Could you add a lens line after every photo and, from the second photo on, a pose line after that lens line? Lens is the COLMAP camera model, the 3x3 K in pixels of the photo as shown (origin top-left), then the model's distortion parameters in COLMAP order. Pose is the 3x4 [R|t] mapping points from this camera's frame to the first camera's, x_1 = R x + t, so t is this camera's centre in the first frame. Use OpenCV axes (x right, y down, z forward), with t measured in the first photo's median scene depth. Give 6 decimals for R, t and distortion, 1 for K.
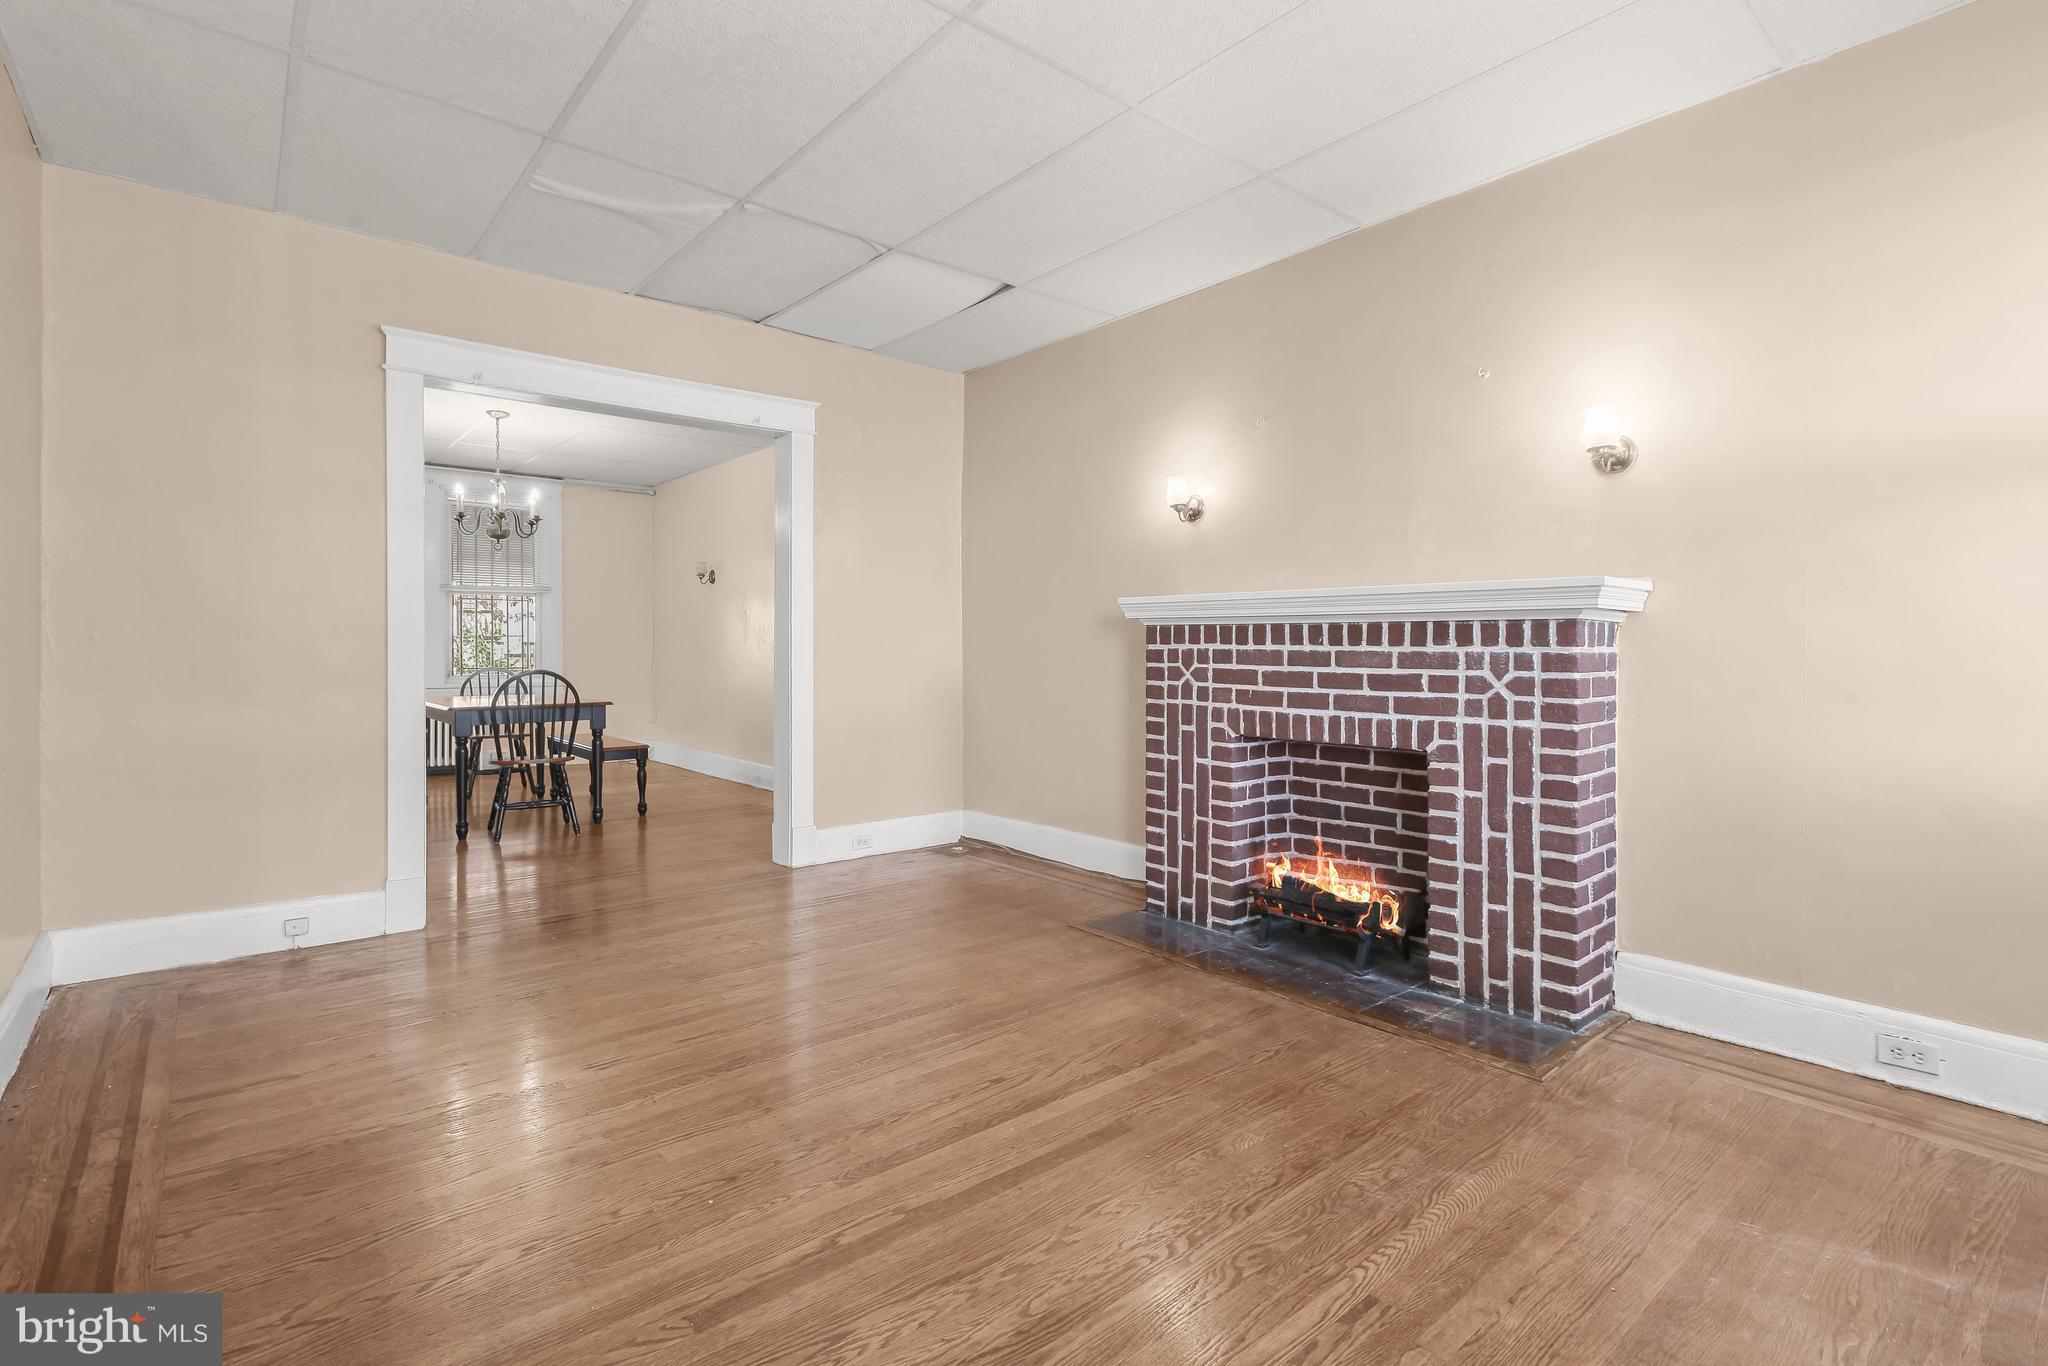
lens RADIAL K [[945.9, 0, 1006.1], [0, 945.9, 646.8], [0, 0, 1]] dist [0.004254, -0.001683]
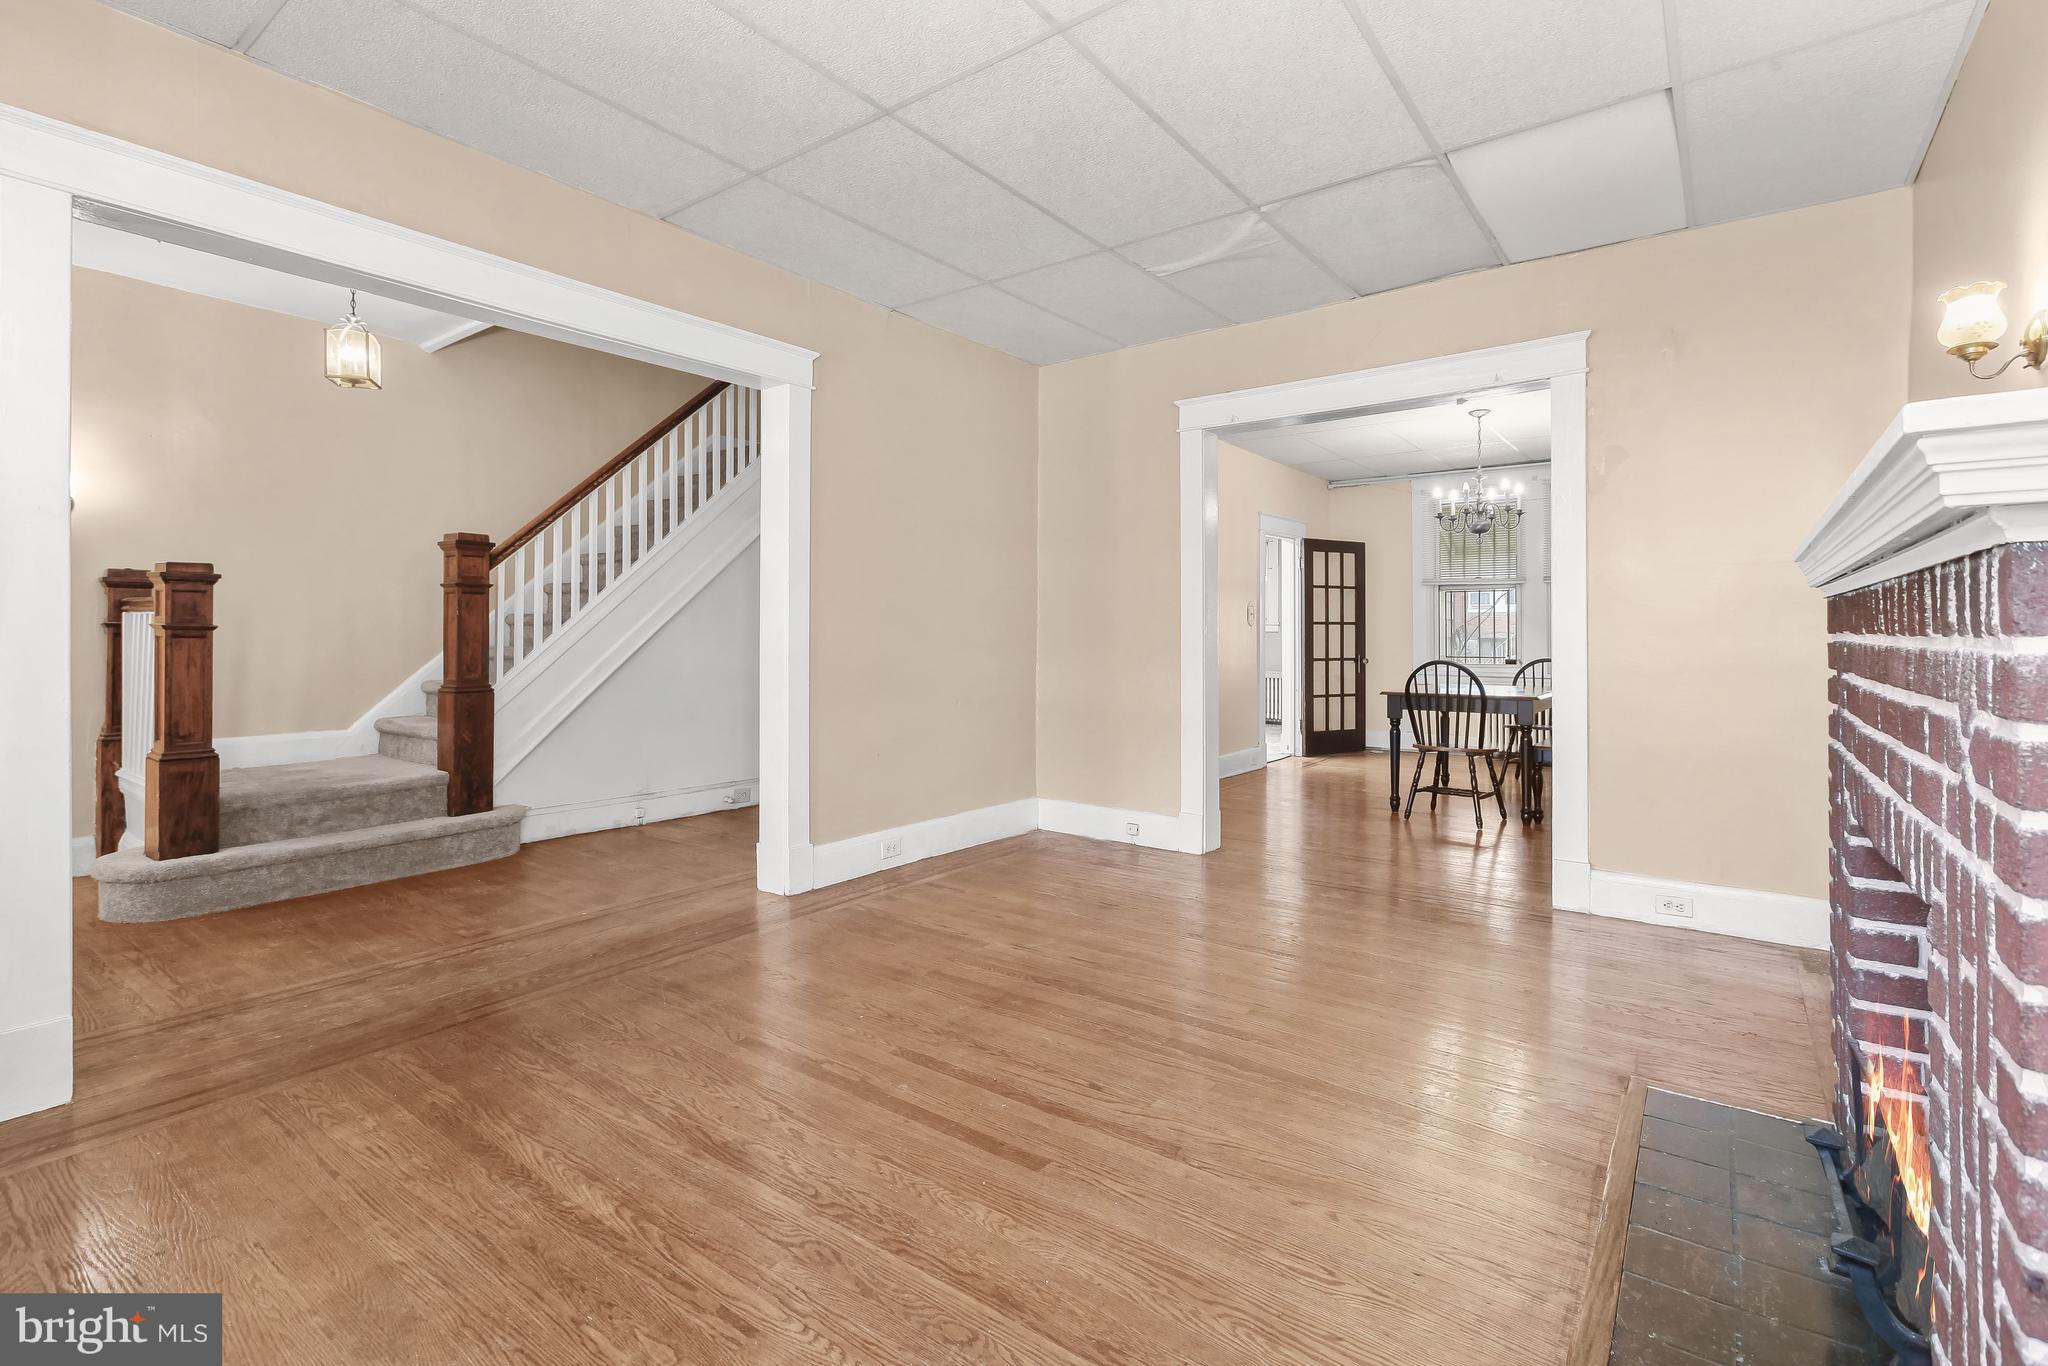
lens RADIAL K [[945.9, 0, 1011.2], [0, 945.9, 634.8], [0, 0, 1]] dist [0.004254, -0.001683]
pose [[0.233056, -0.001874, -0.972462, 0.600849], [-0.001353, 0.999997, -0.002252, -0.001188], [0.972462, 0.001840, 0.233052, 0.453957]]
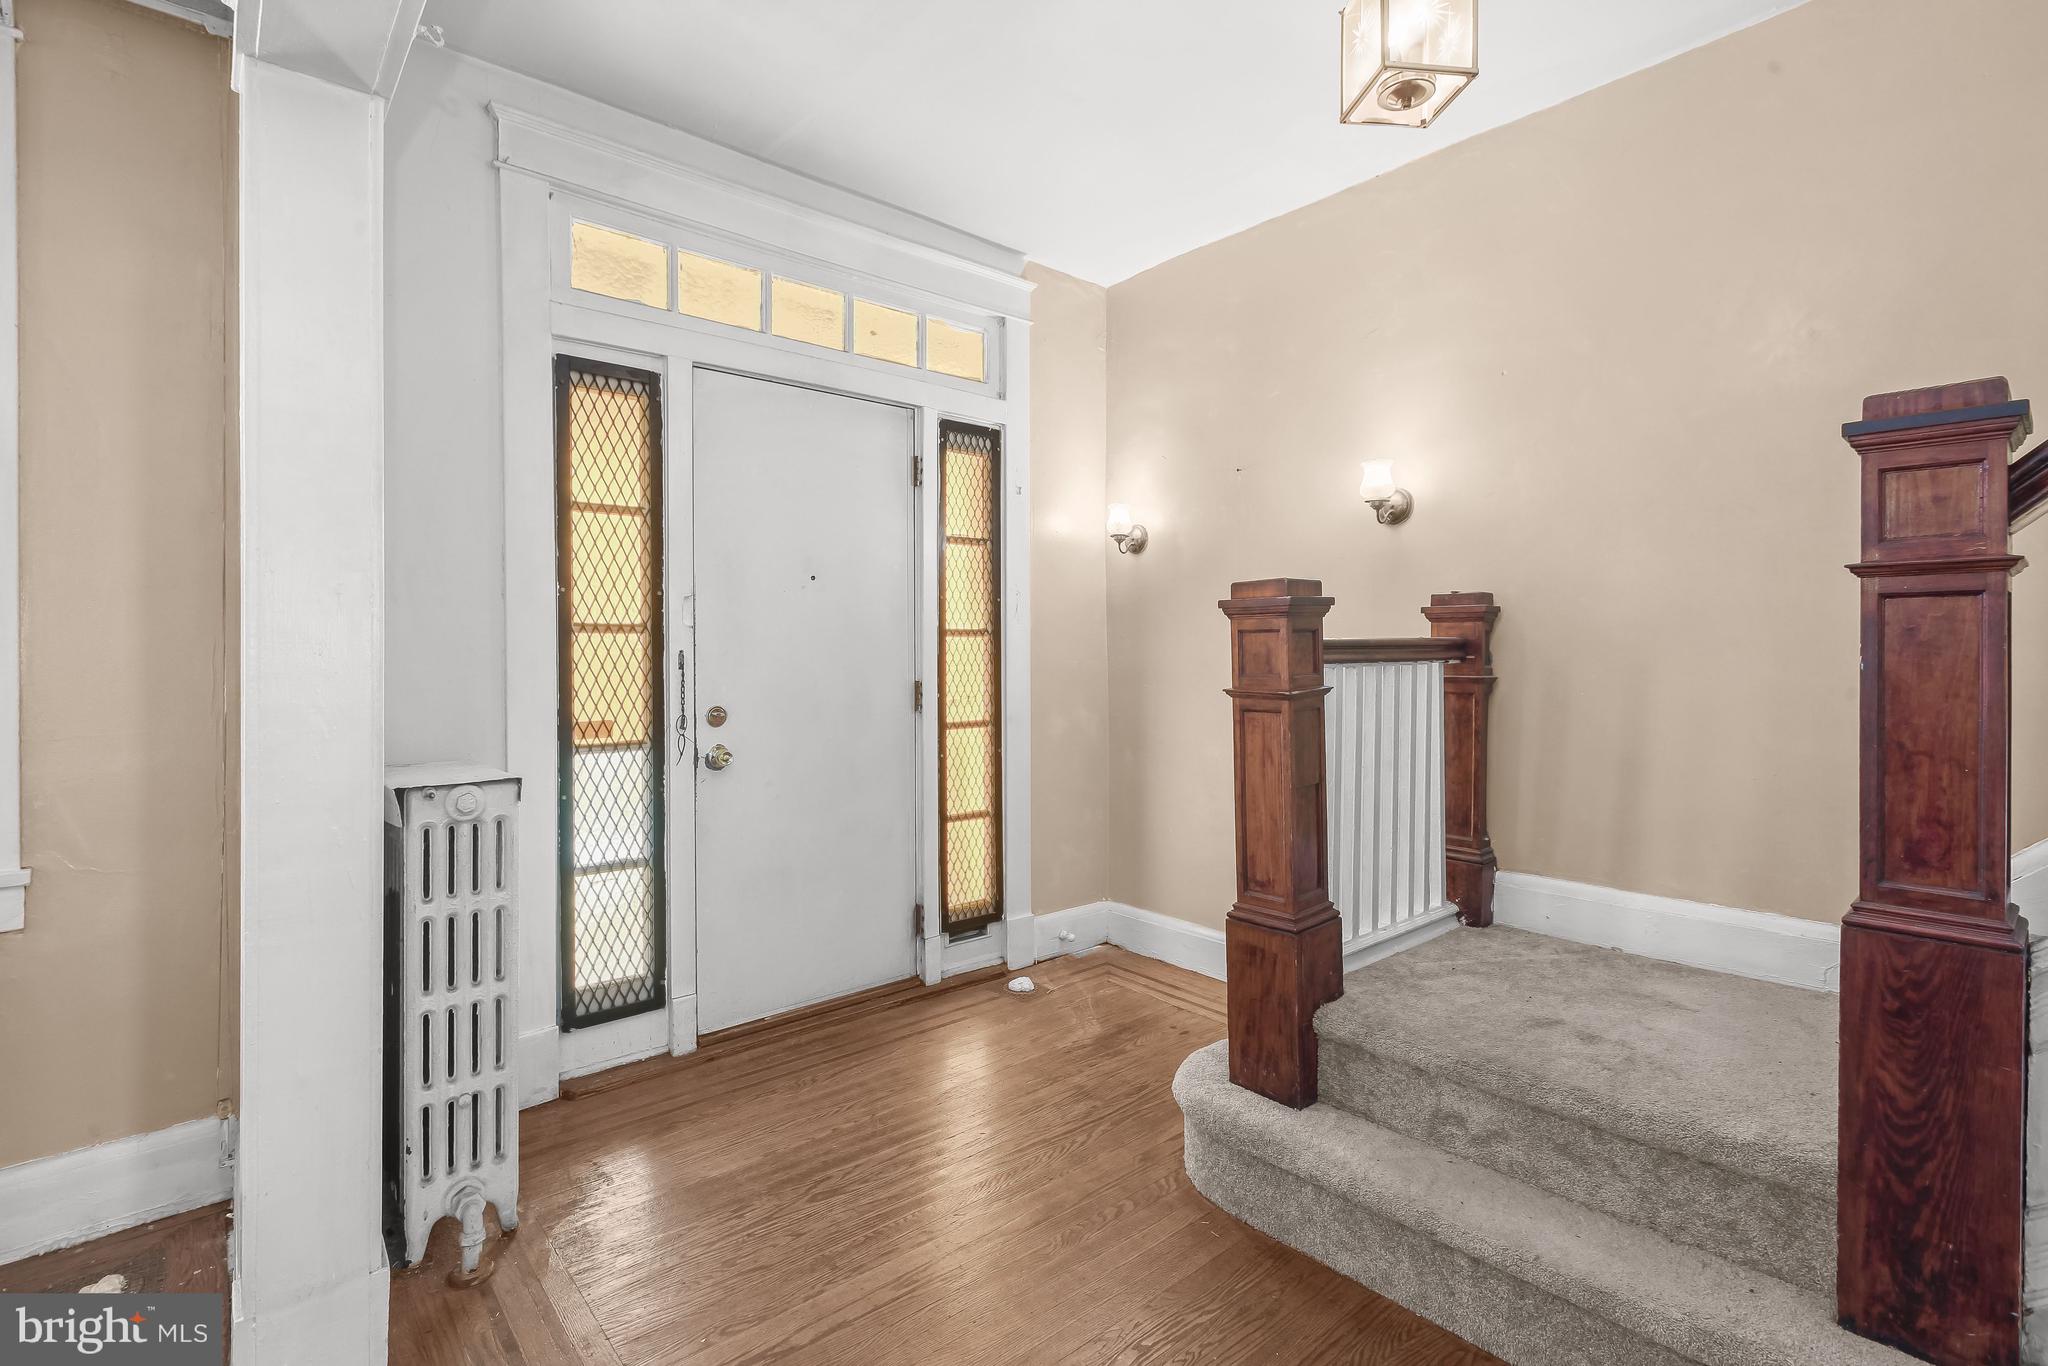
lens RADIAL K [[945.9, 0, 1018.2], [0, 945.9, 653.3], [0, 0, 1]] dist [0.004254, -0.001683]
pose [[-0.999865, -0.000218, -0.016408, -0.465841], [-0.000227, 1.000000, 0.000494, -0.036798], [0.016408, 0.000497, -0.999865, 0.409544]]
